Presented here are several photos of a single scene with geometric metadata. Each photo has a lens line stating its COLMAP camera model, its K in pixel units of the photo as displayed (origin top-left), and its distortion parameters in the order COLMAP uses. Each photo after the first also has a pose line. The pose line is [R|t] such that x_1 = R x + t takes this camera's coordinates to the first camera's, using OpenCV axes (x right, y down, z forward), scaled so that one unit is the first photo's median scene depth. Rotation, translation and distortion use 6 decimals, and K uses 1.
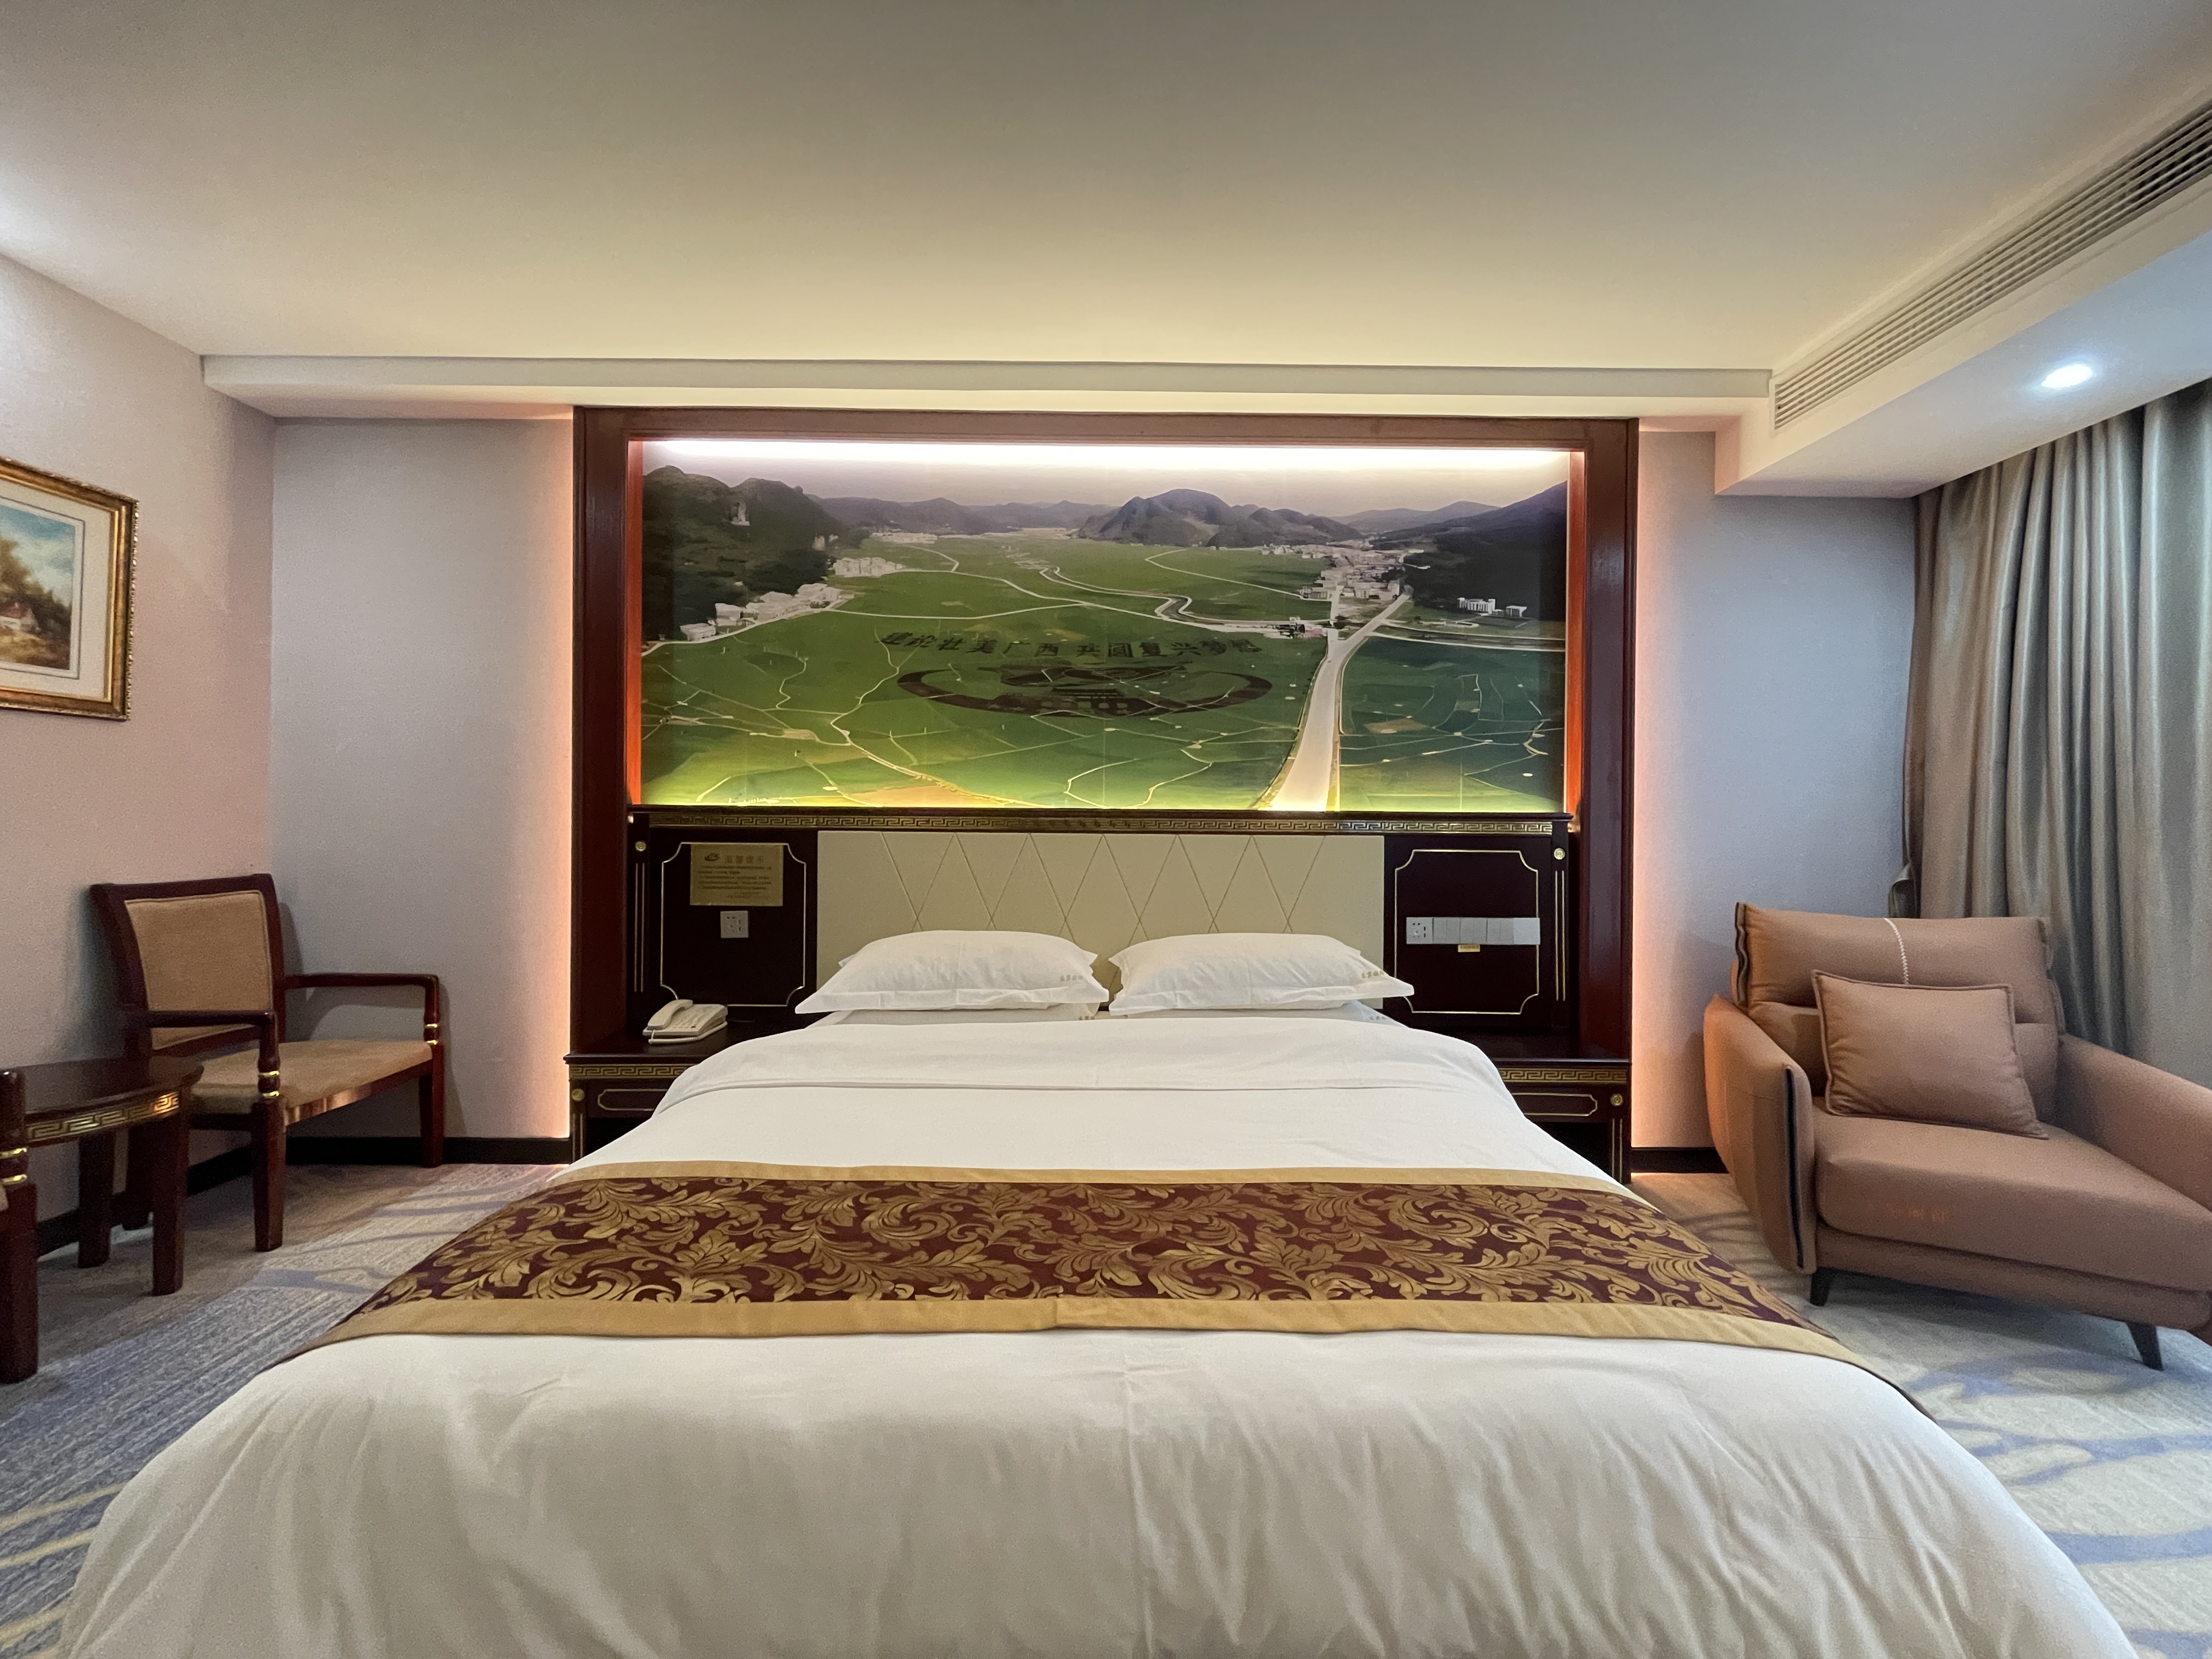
lens RADIAL K [[895.7, 0, 1109.1], [0, 895.7, 824.9], [0, 0, 1]] dist [-0.002295, -0.000168]
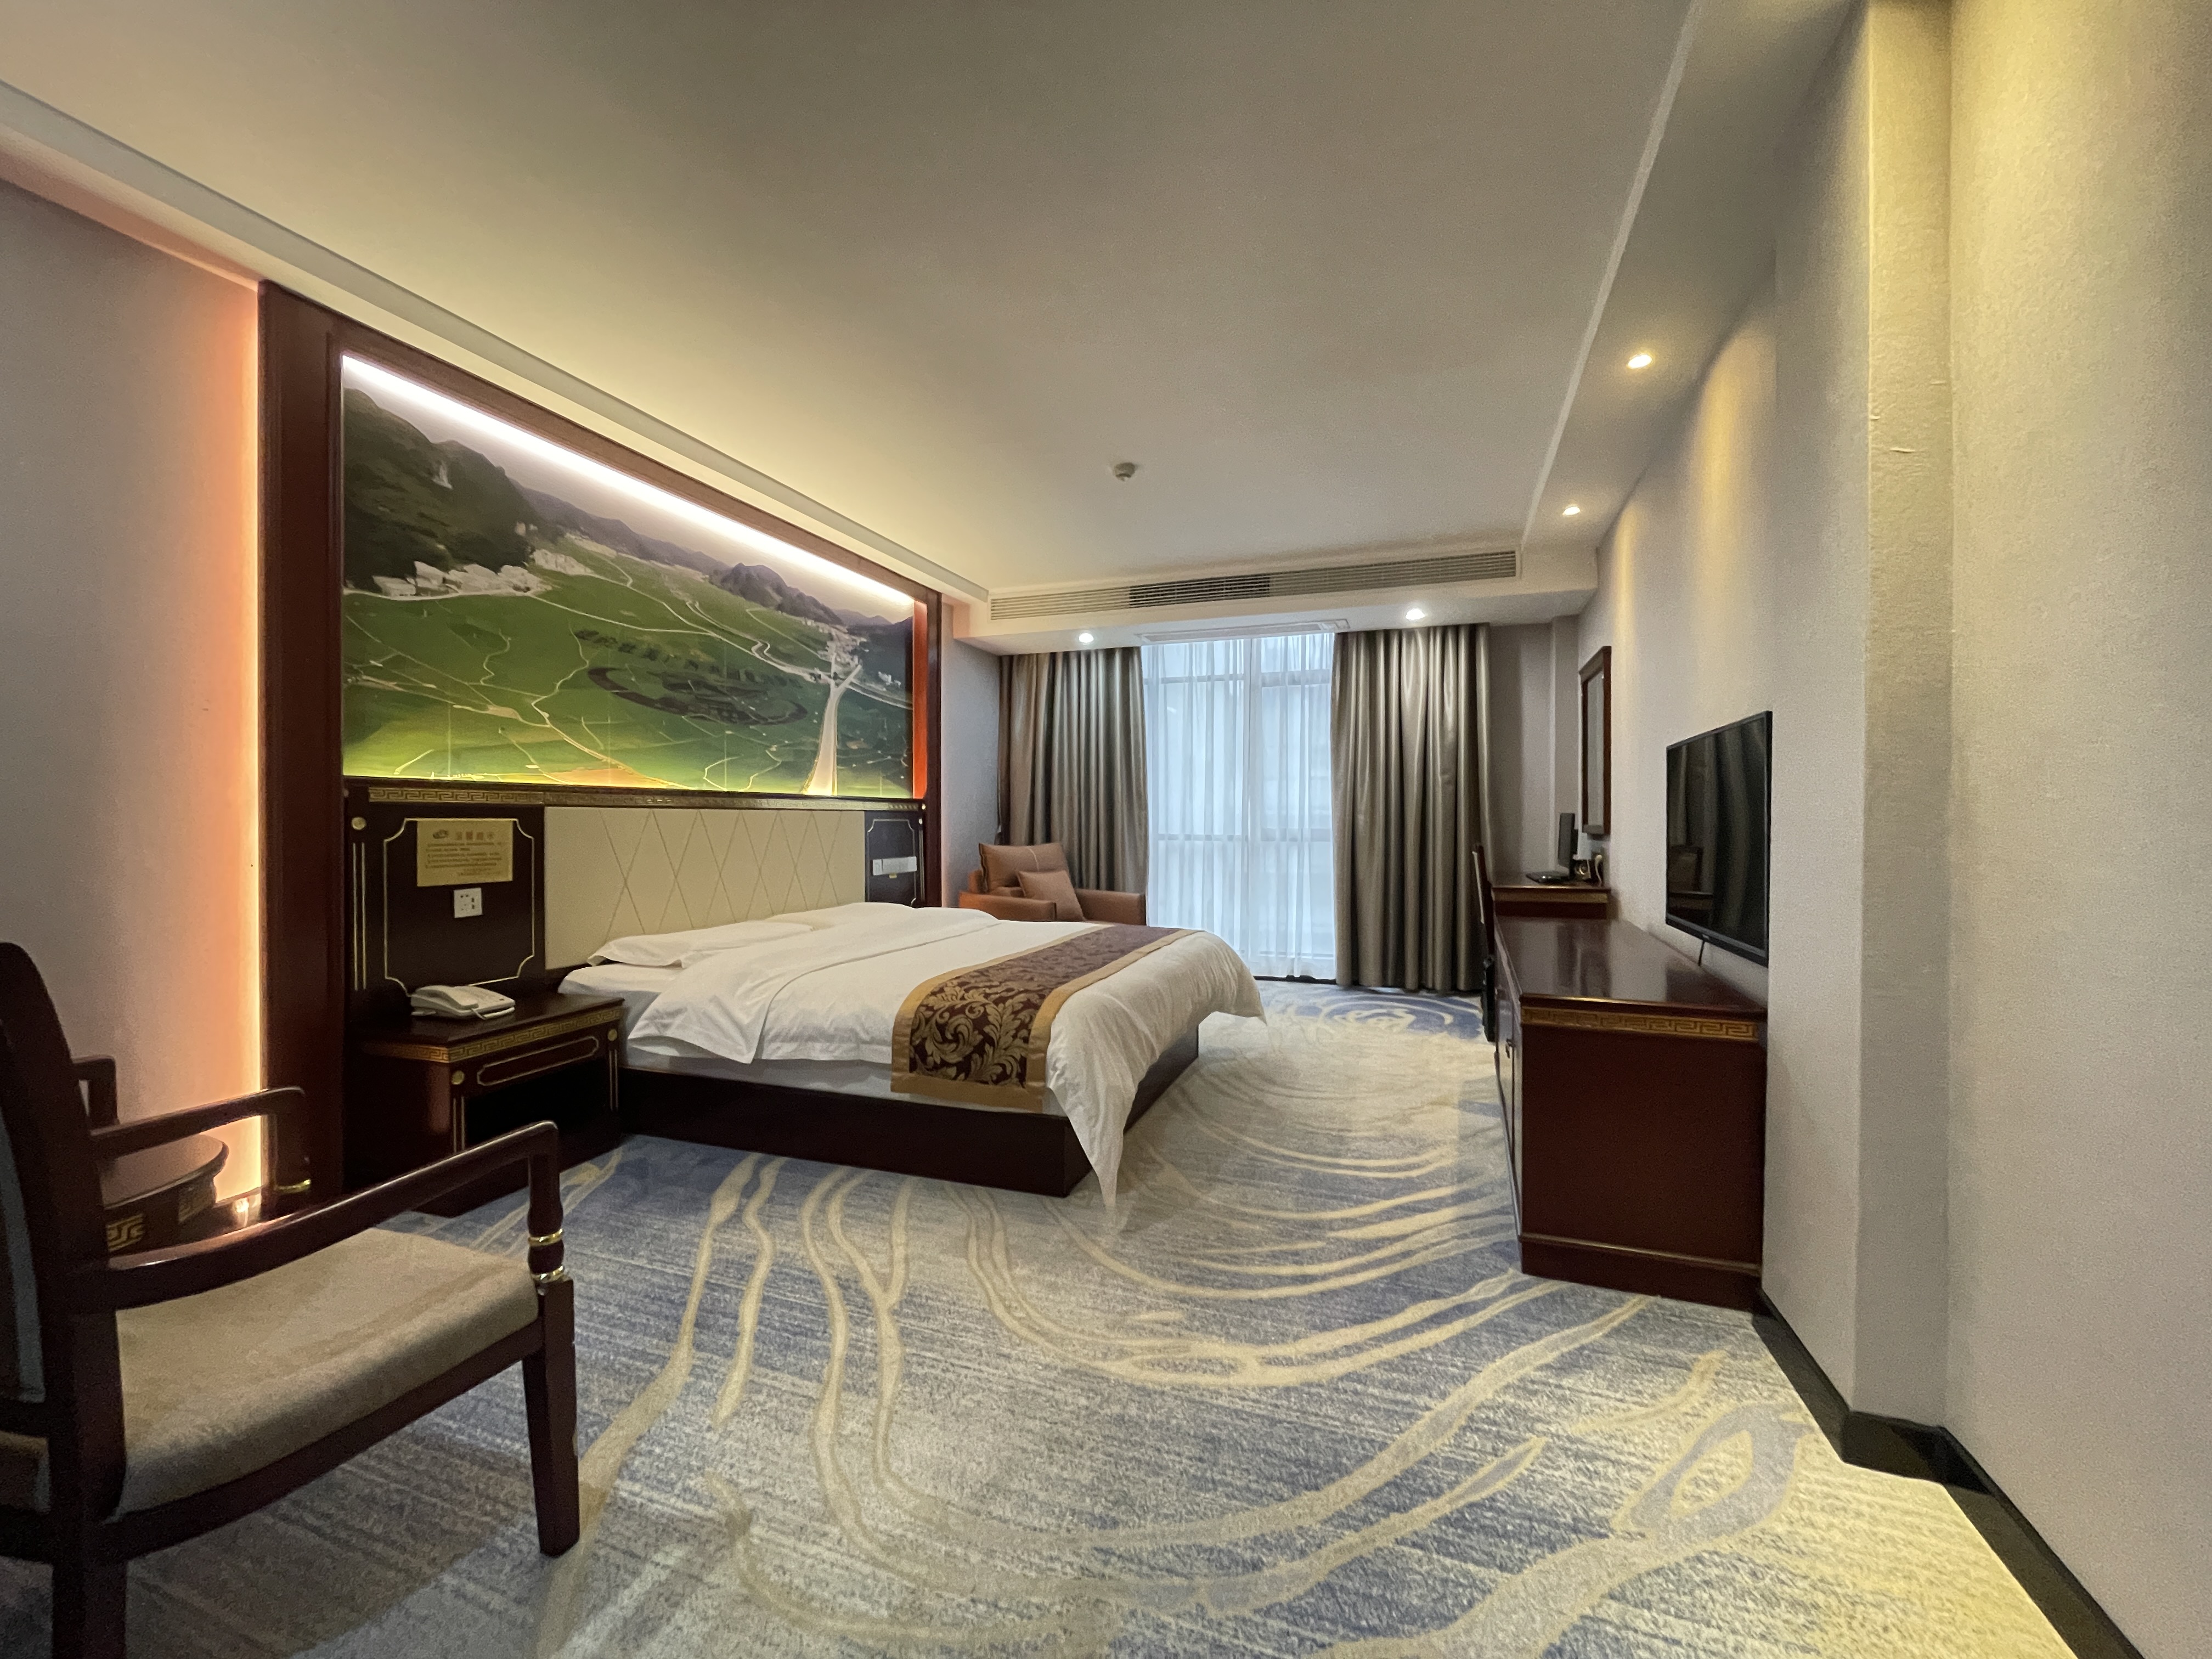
lens RADIAL K [[895.7, 0, 1109.1], [0, 895.7, 824.9], [0, 0, 1]] dist [-0.002295, -0.000168]
pose [[0.339902, -0.014696, 0.940346, -1.065988], [0.006048, 0.999891, 0.013440, 0.017330], [-0.940441, 0.001119, 0.339954, 0.010830]]
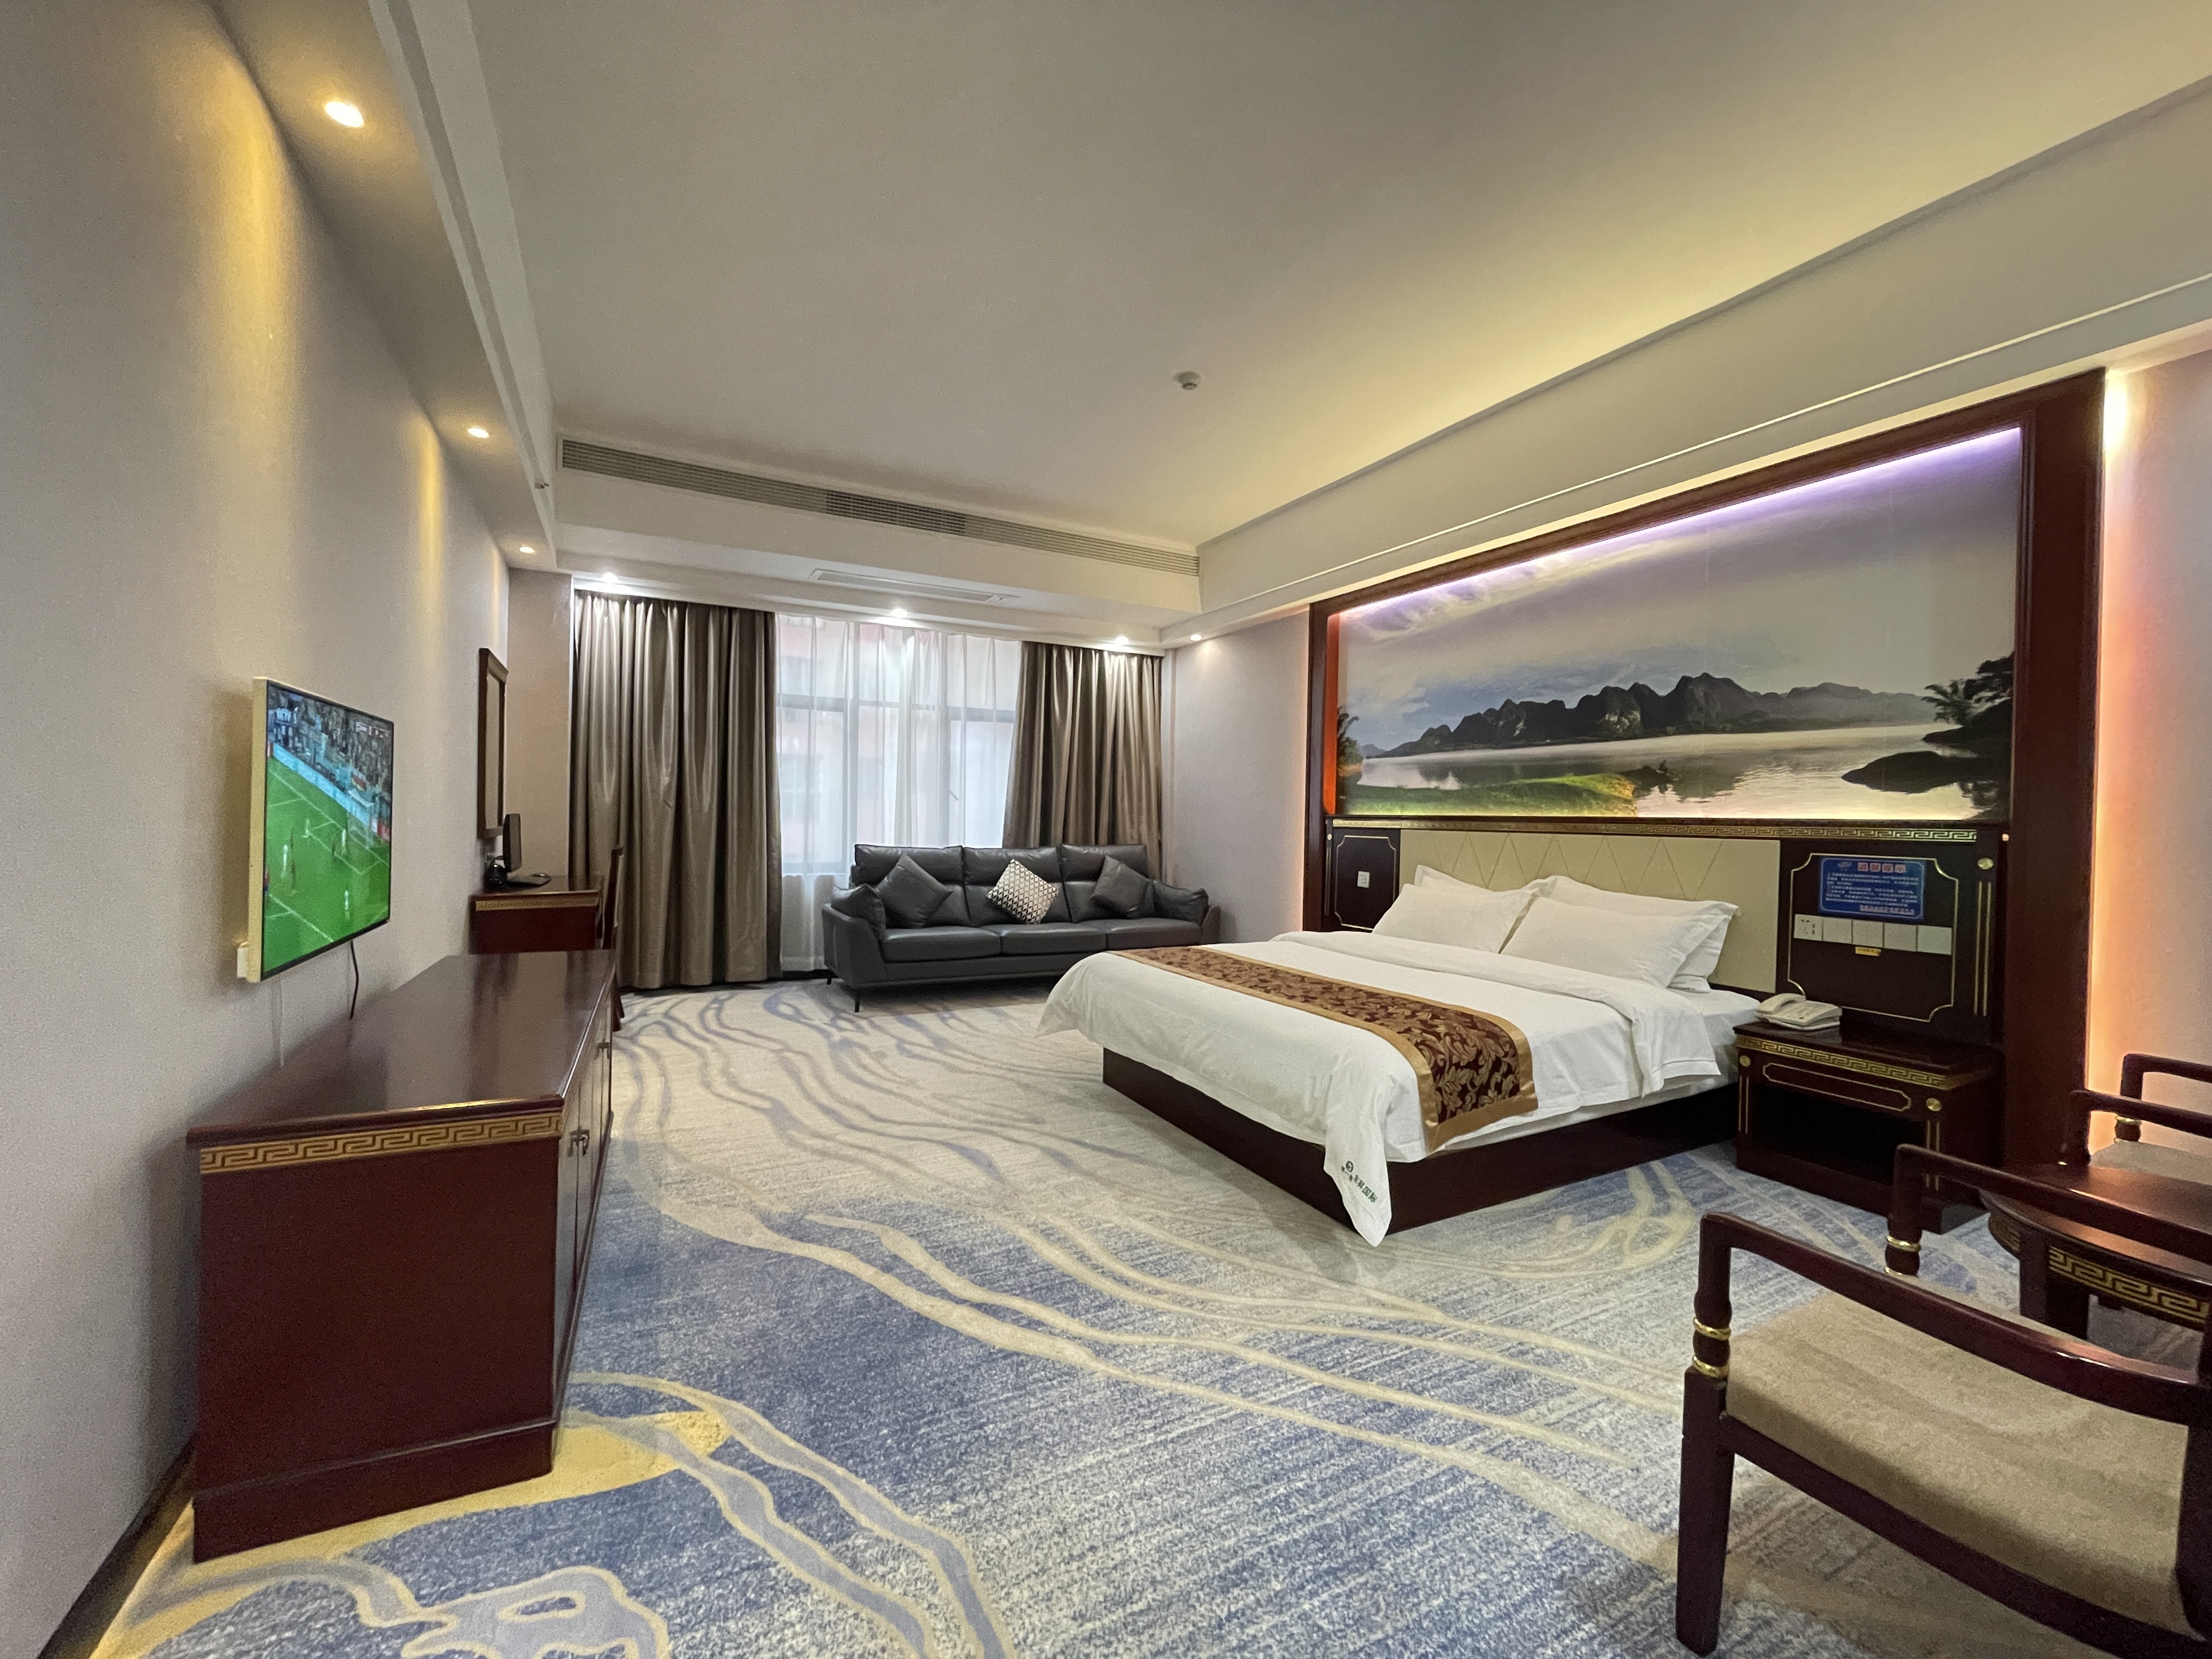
lens RADIAL K [[895.7, 0, 1109.1], [0, 895.7, 824.9], [0, 0, 1]] dist [-0.002295, -0.000168]
pose [[0.461541, 0.004234, -0.887109, 0.878521], [-0.021603, 0.999746, -0.006468, 0.018937], [0.886856, 0.022149, 0.461515, -0.233226]]
